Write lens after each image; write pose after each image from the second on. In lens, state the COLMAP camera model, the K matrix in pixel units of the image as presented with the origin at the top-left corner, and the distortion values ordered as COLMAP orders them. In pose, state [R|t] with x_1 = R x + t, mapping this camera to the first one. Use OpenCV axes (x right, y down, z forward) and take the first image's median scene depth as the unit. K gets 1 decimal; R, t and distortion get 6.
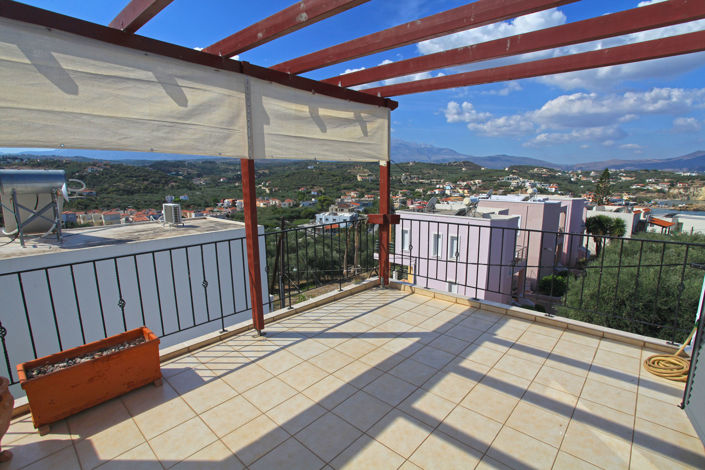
lens RADIAL K [[343.6, 0, 352.5], [0, 343.6, 235.0], [0, 0, 1]] dist [-0.072479, 0.033594]
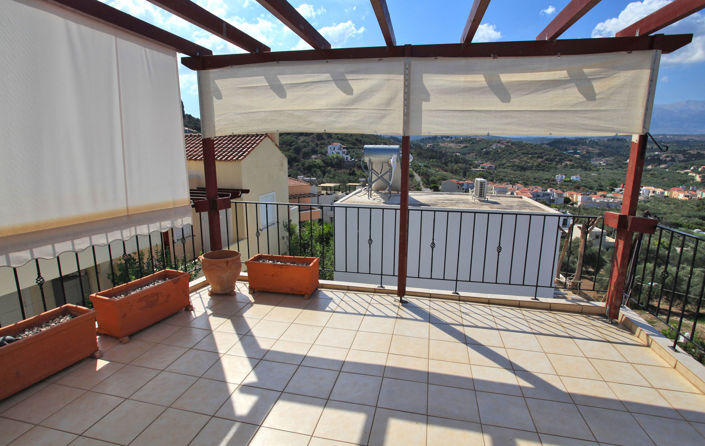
lens RADIAL K [[348.9, 0, 352.5], [0, 348.9, 223.0], [0, 0, 1]] dist [-0.070072, 0.029887]
pose [[0.502492, 0.182509, -0.845099, 0.428766], [-0.160033, 0.980209, 0.116532, -0.040845], [0.849642, 0.076687, 0.521755, 0.228322]]
